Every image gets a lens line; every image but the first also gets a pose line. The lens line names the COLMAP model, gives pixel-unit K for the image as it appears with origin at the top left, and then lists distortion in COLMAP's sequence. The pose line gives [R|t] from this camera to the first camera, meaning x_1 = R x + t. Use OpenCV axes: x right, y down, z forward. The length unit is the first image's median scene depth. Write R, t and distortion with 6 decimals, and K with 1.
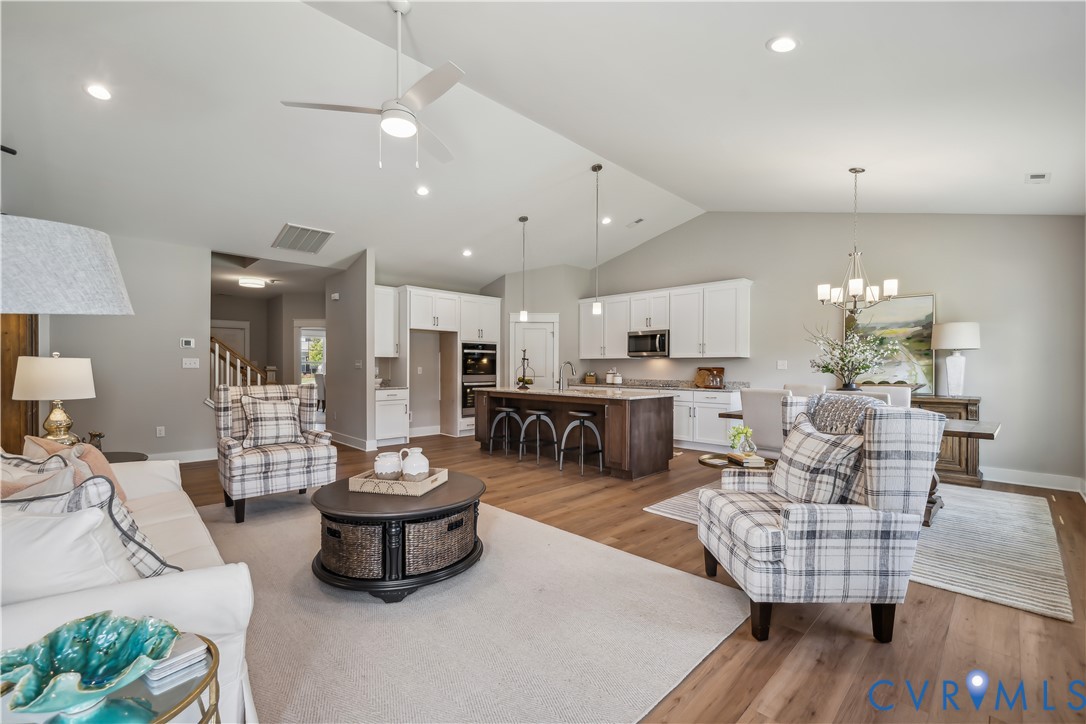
lens RADIAL K [[463.6, 0, 543.0], [0, 463.6, 362.0], [0, 0, 1]] dist [-0.000087, -0.000013]
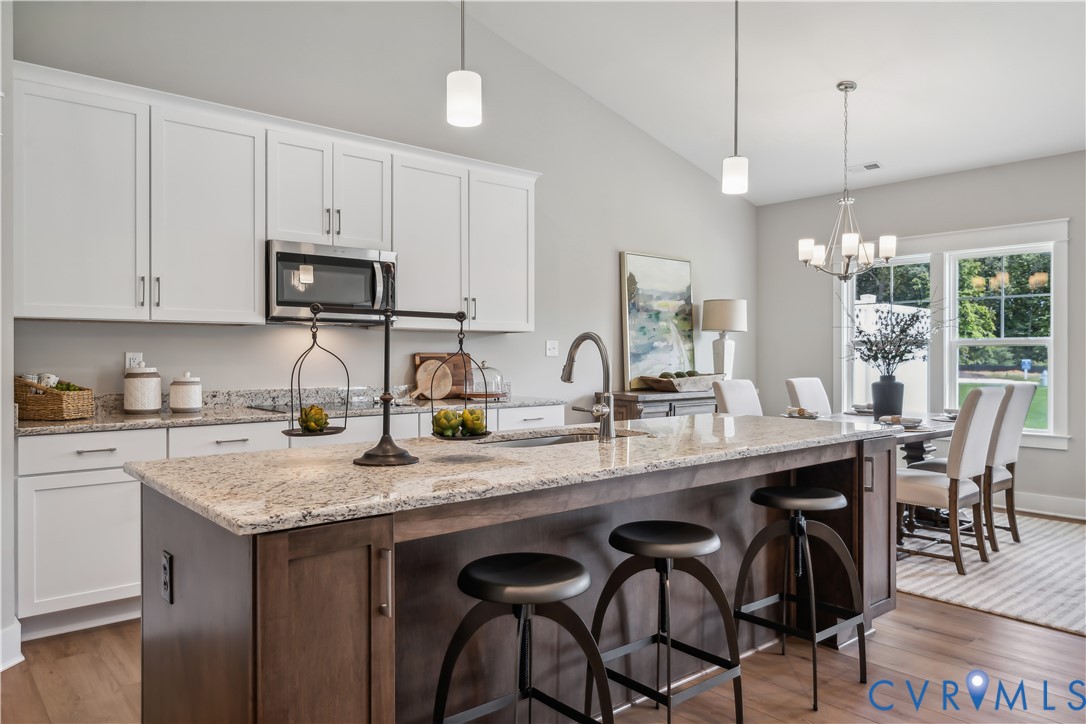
lens RADIAL K [[739.4, 0, 542.4], [0, 739.4, 356.5], [0, 0, 1]] dist [0.006240, 0.000516]
pose [[0.068592, -0.005916, 0.997627, -0.316814], [-0.012169, 0.999903, 0.006767, 0.008826], [-0.997571, -0.012605, 0.068513, 0.827809]]
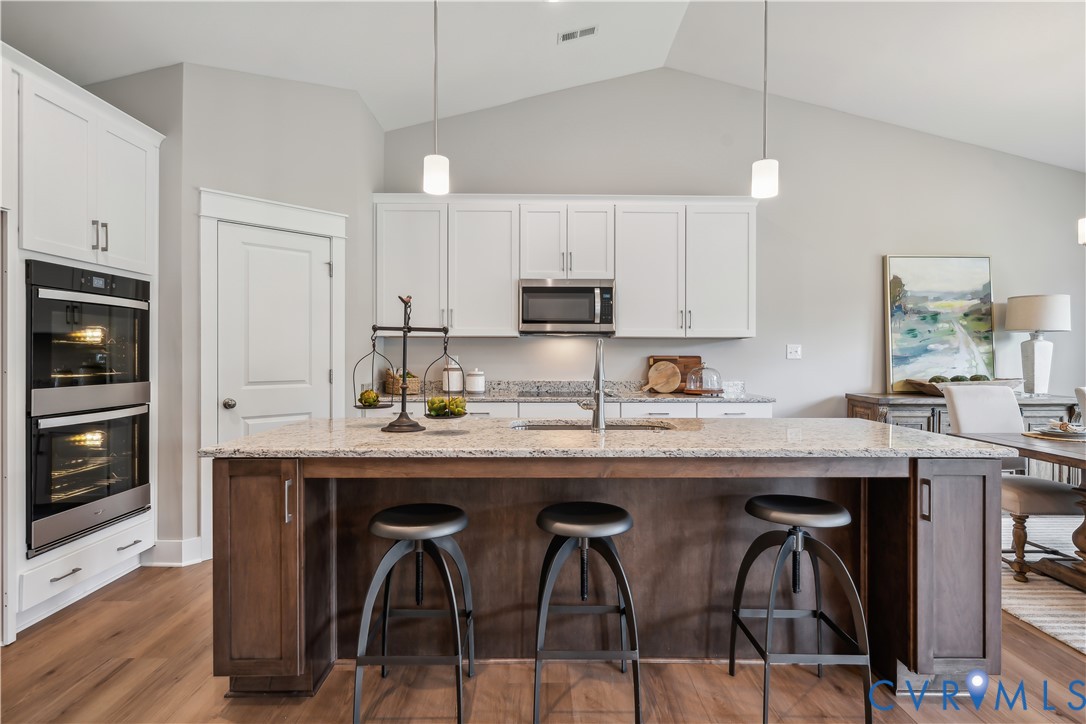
lens RADIAL K [[568.0, 0, 544.2], [0, 568.0, 356.5], [0, 0, 1]] dist [0.001000, -0.000381]
pose [[0.695515, -0.002655, 0.718507, -0.214345], [-0.007760, 0.999907, 0.011206, 0.005984], [-0.718470, -0.013370, 0.695429, 0.624828]]
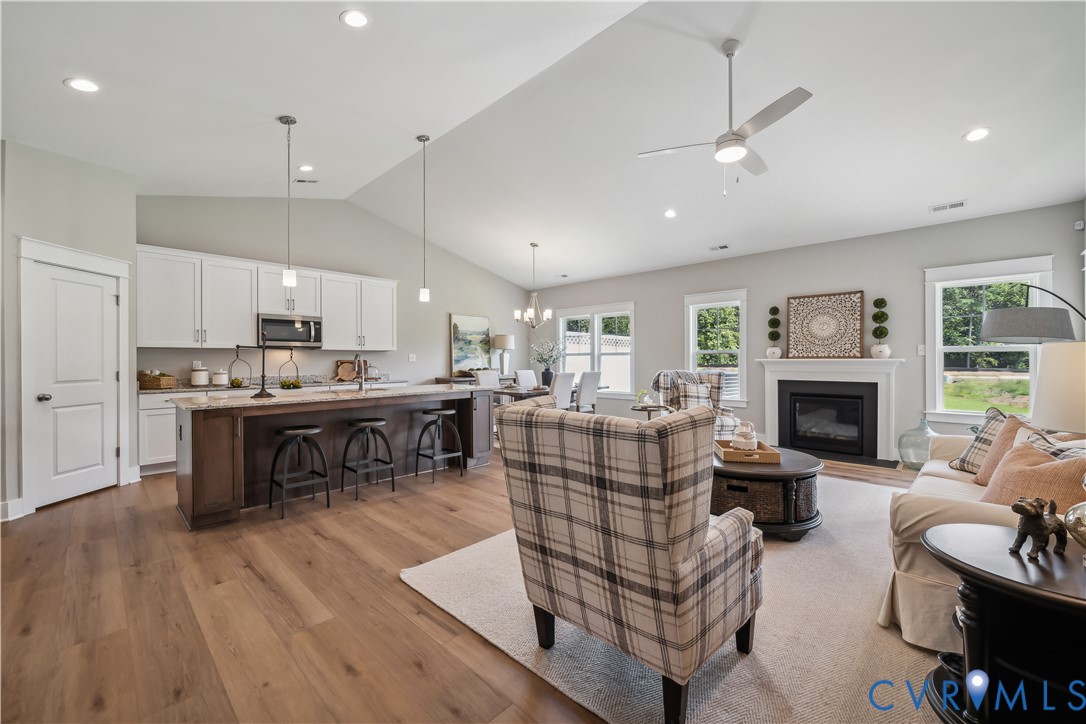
lens RADIAL K [[430.5, 0, 545.0], [0, 430.5, 357.3], [0, 0, 1]] dist [0.000070, -0.000008]
pose [[-0.028597, 0.002415, 0.999588, -0.546751], [-0.006756, 0.999974, -0.002609, 0.005041], [-0.999568, -0.006828, -0.028580, 0.594205]]
